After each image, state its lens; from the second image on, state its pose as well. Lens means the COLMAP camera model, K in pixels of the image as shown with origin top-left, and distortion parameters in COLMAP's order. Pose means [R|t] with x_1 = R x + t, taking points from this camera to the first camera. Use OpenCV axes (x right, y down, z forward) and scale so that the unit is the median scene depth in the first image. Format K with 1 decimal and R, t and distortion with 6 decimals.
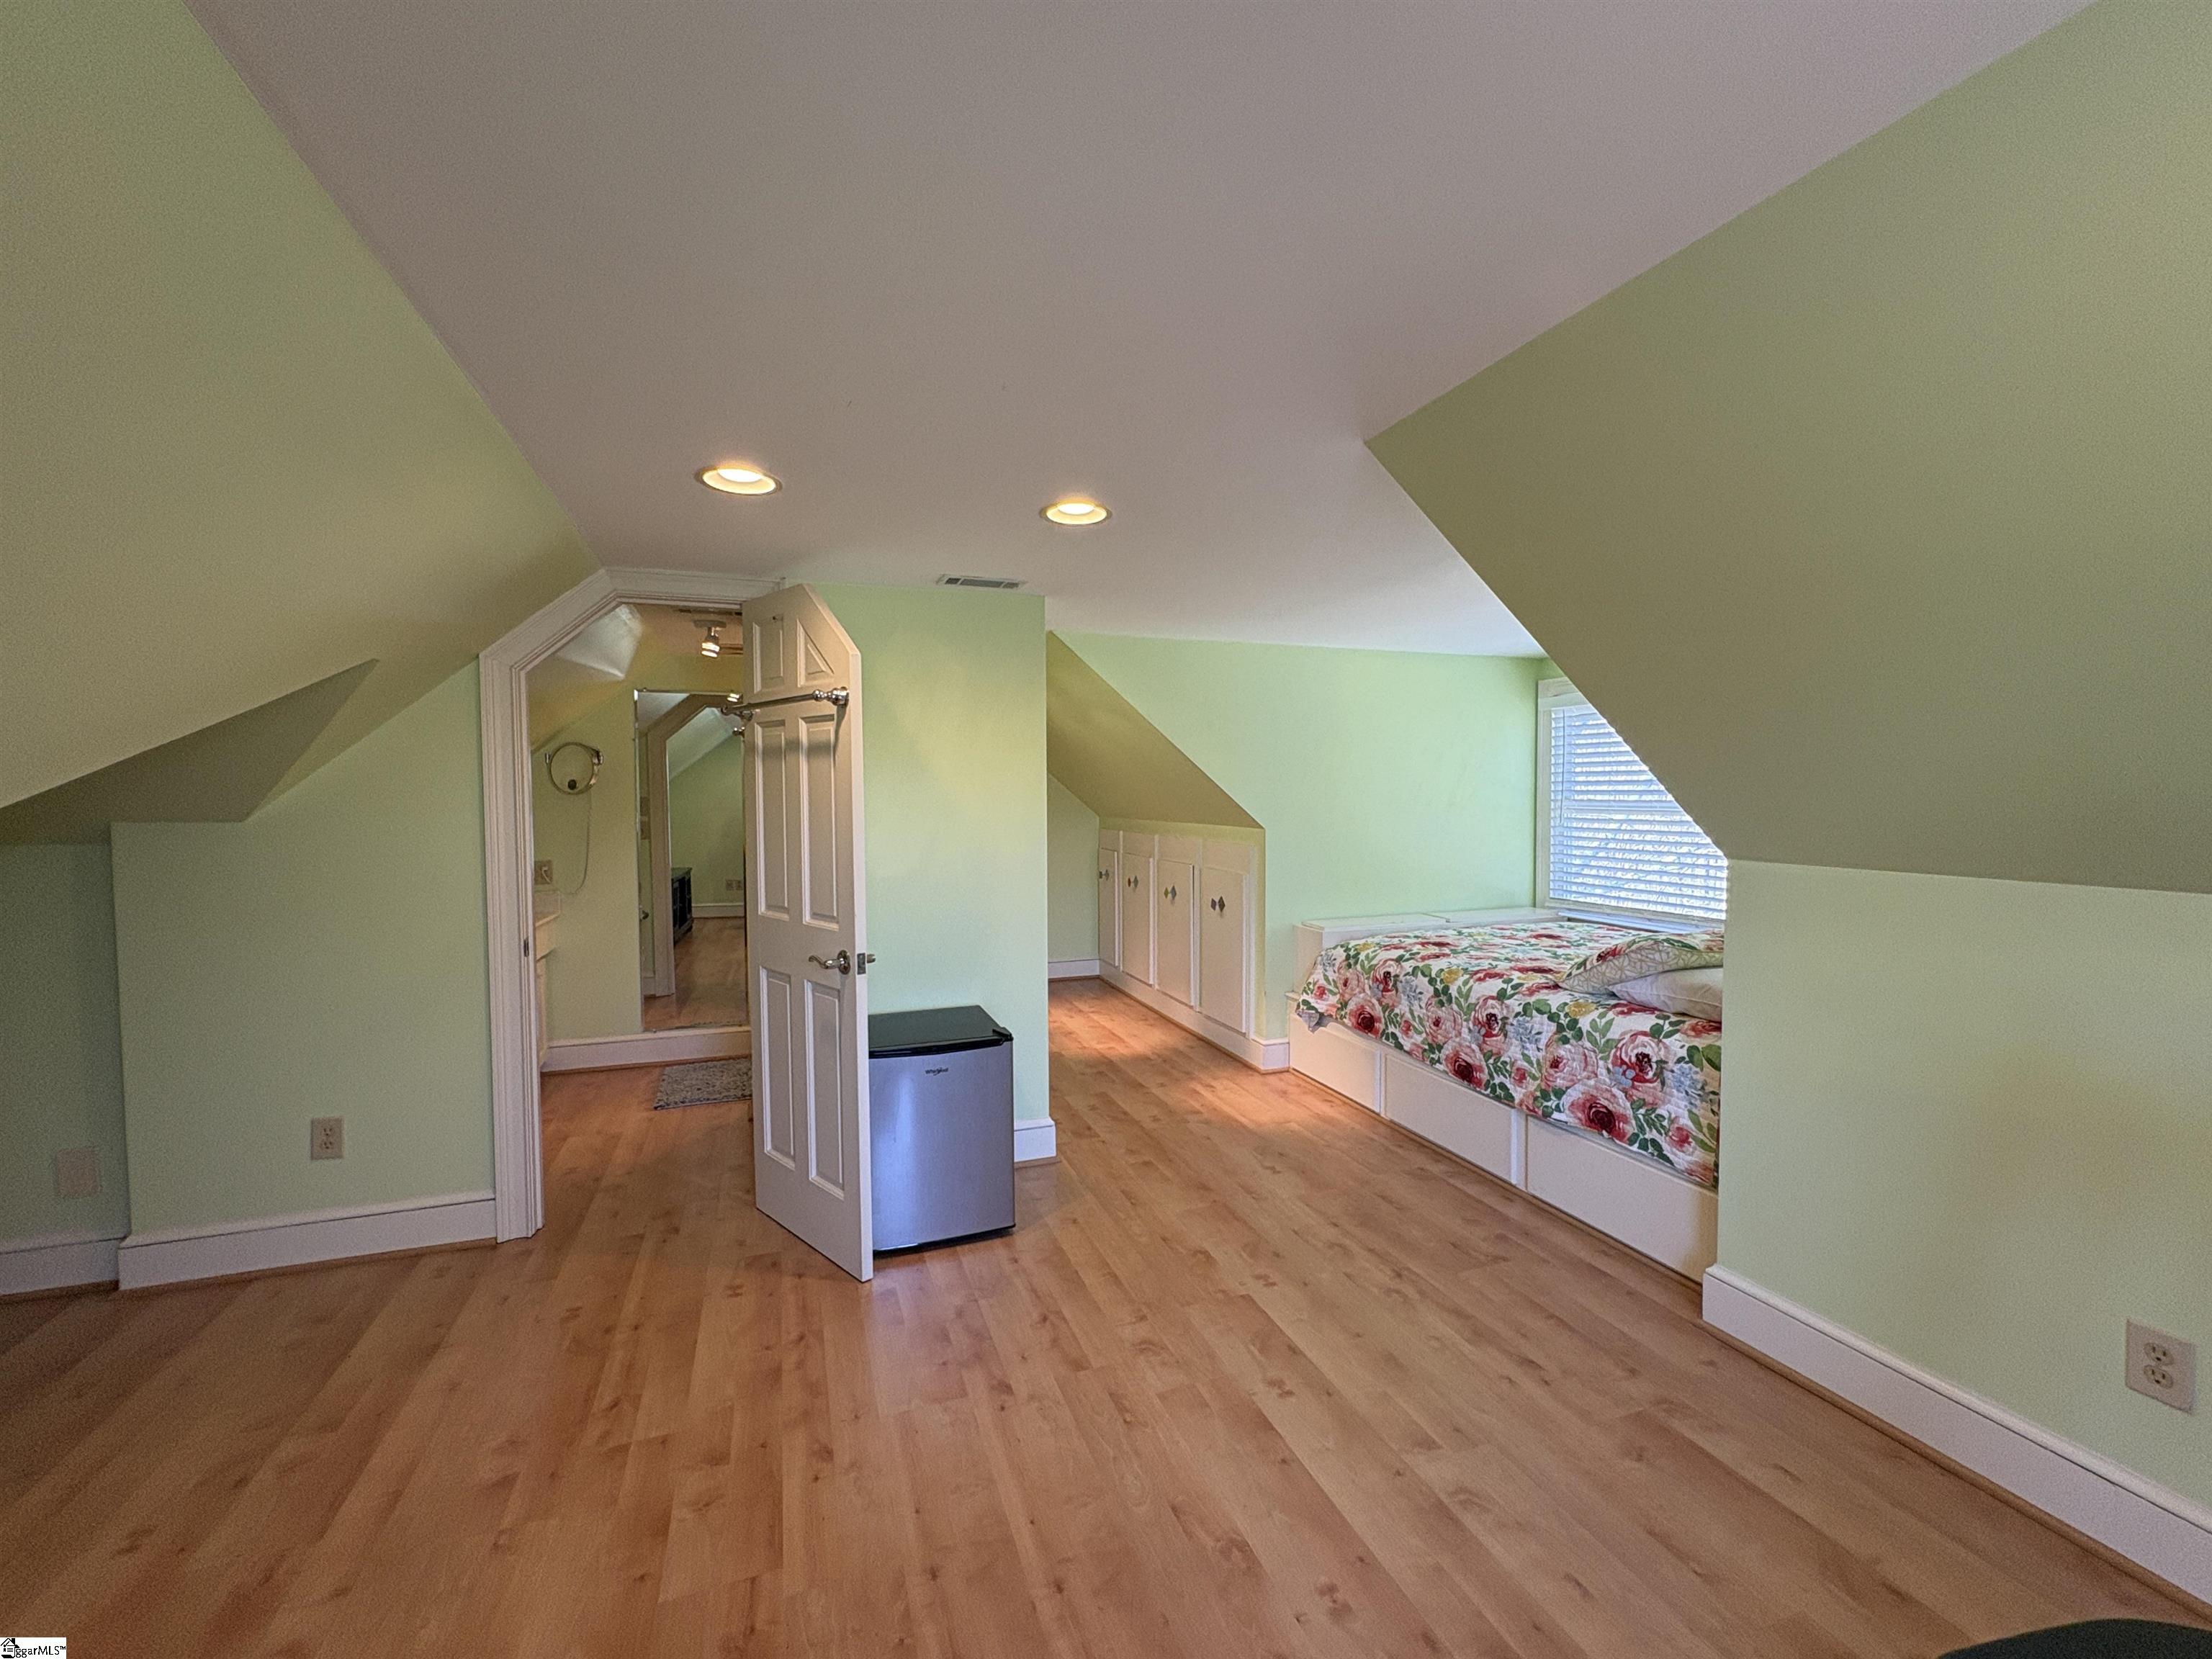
lens RADIAL K [[899.8, 0, 1105.4], [0, 899.8, 827.6], [0, 0, 1]] dist [0.000878, 0.000067]
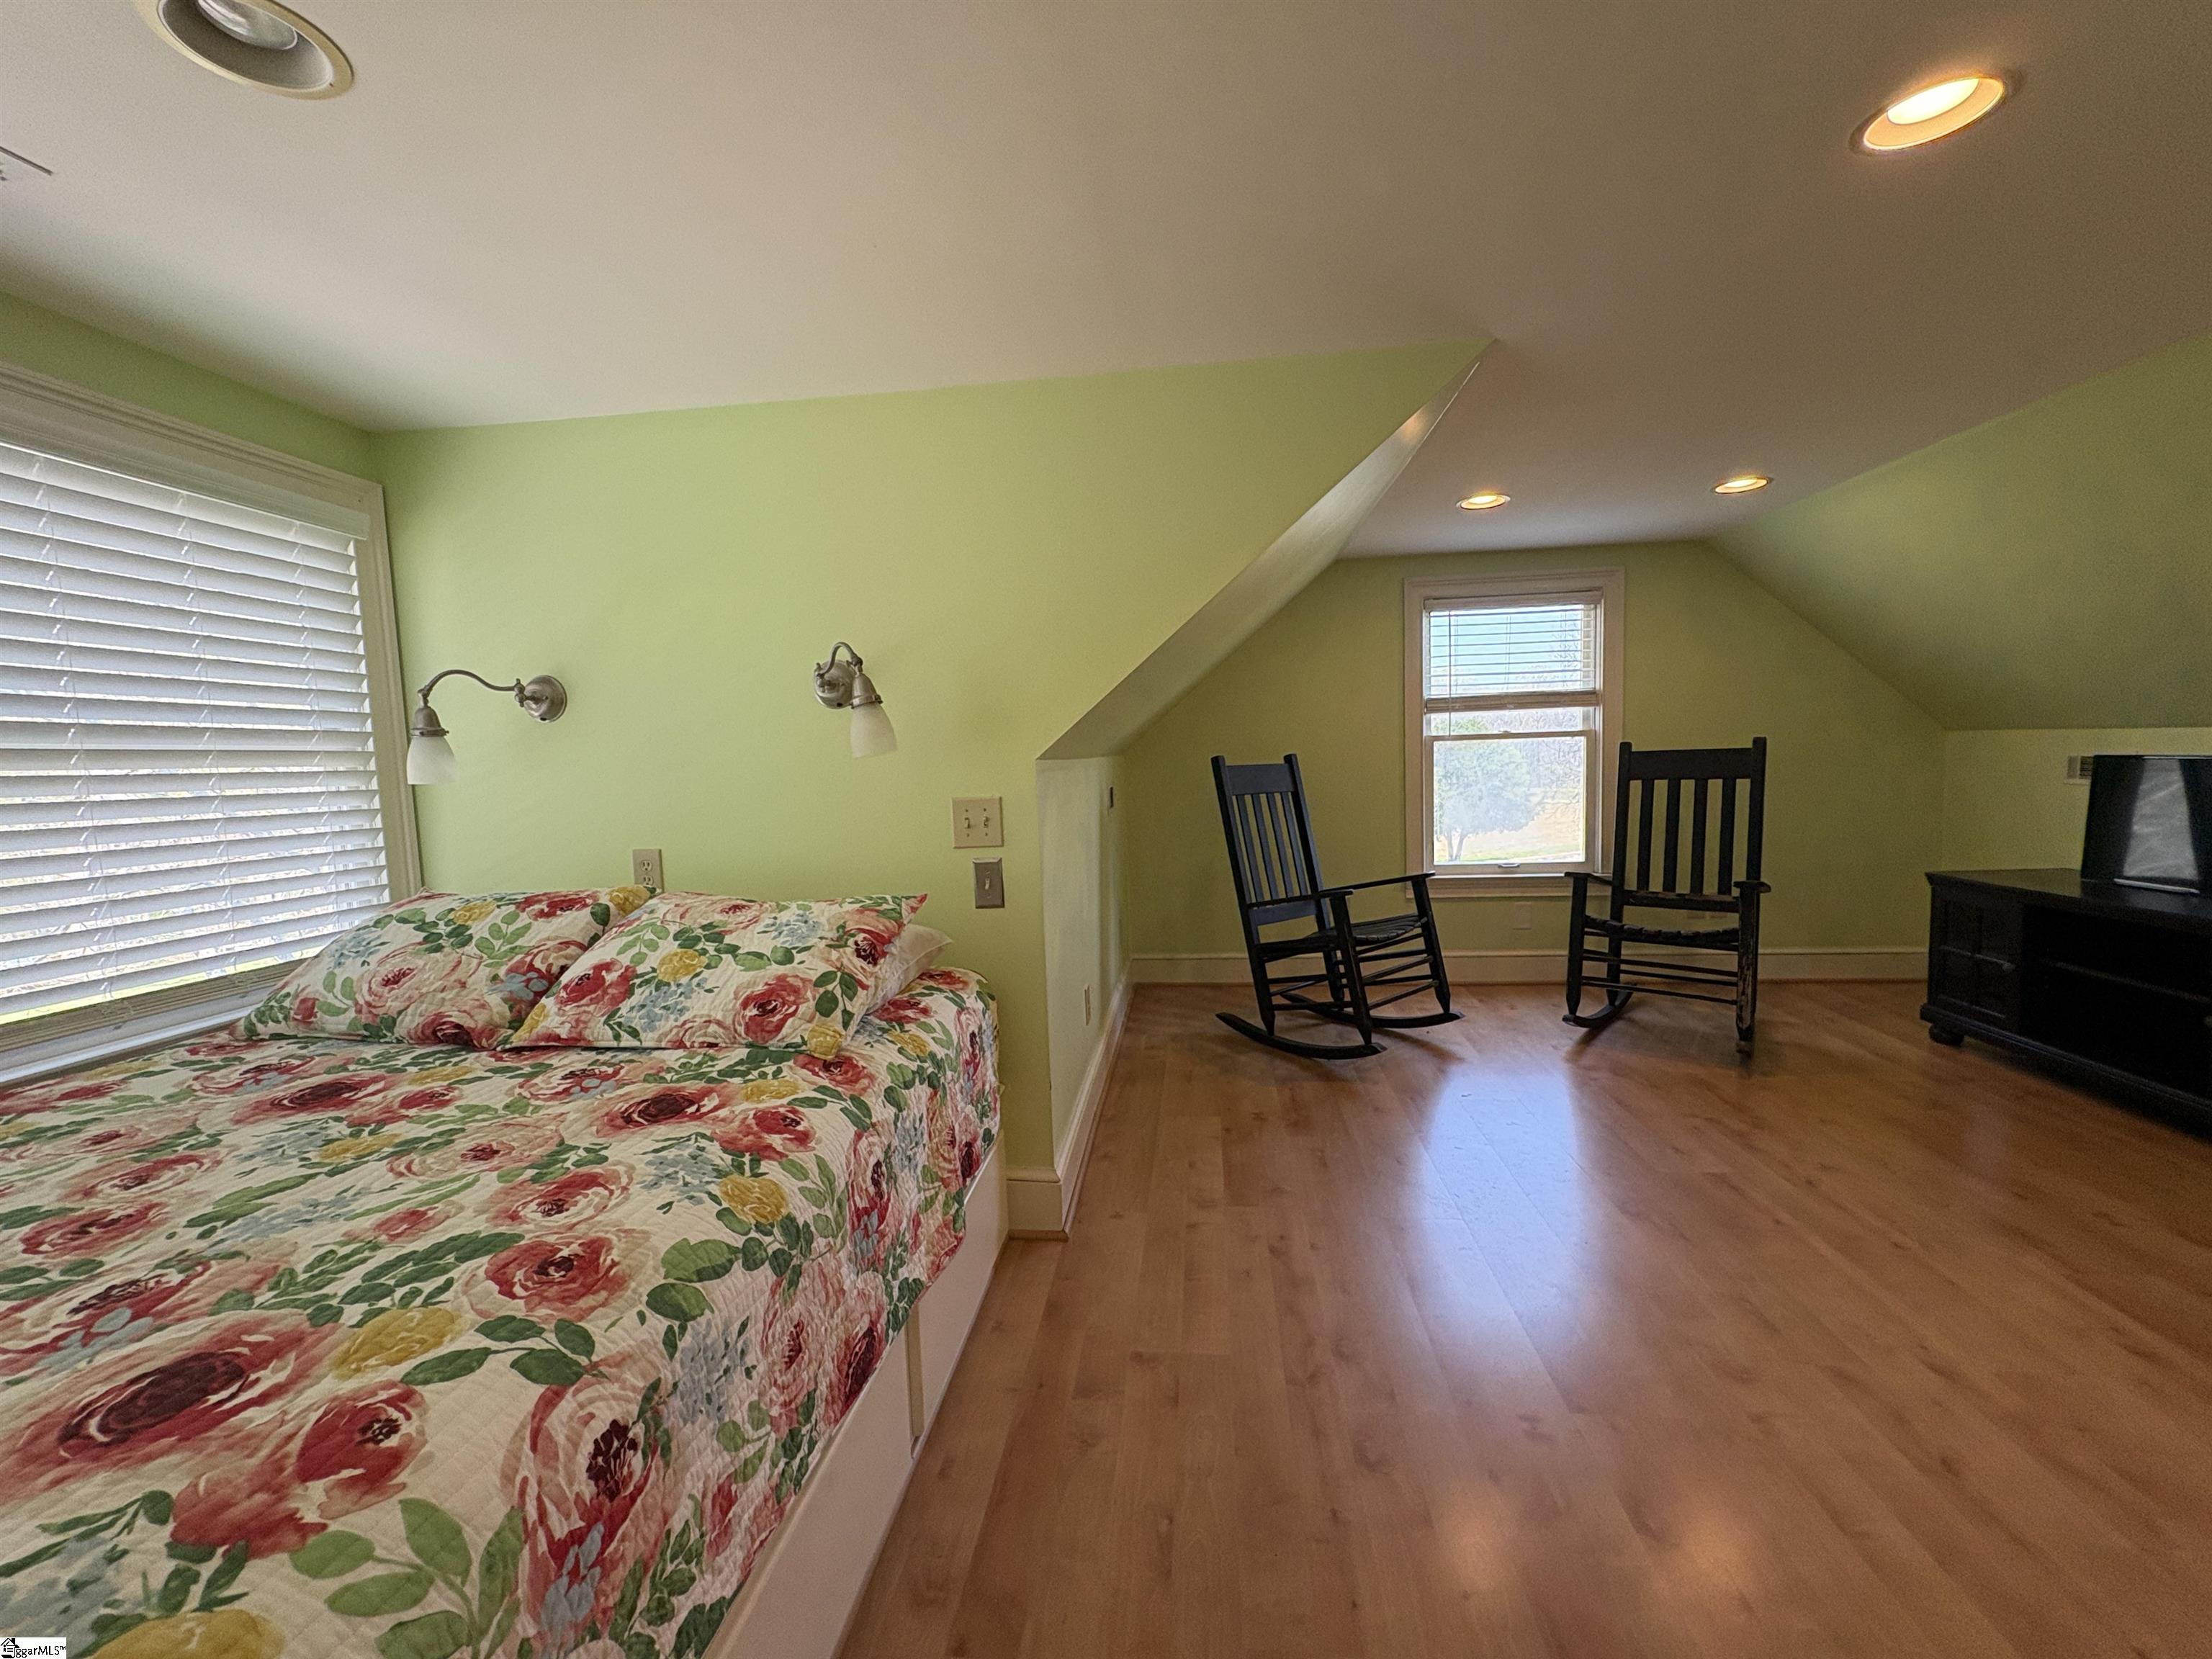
lens RADIAL K [[899.8, 0, 1108.8], [0, 899.8, 835.4], [0, 0, 1]] dist [0.000878, 0.000067]
pose [[-0.898199, 0.001696, 0.439586, 0.193129], [0.057962, 0.991718, 0.114608, 0.006124], [-0.435752, 0.128420, -0.890858, 1.880884]]
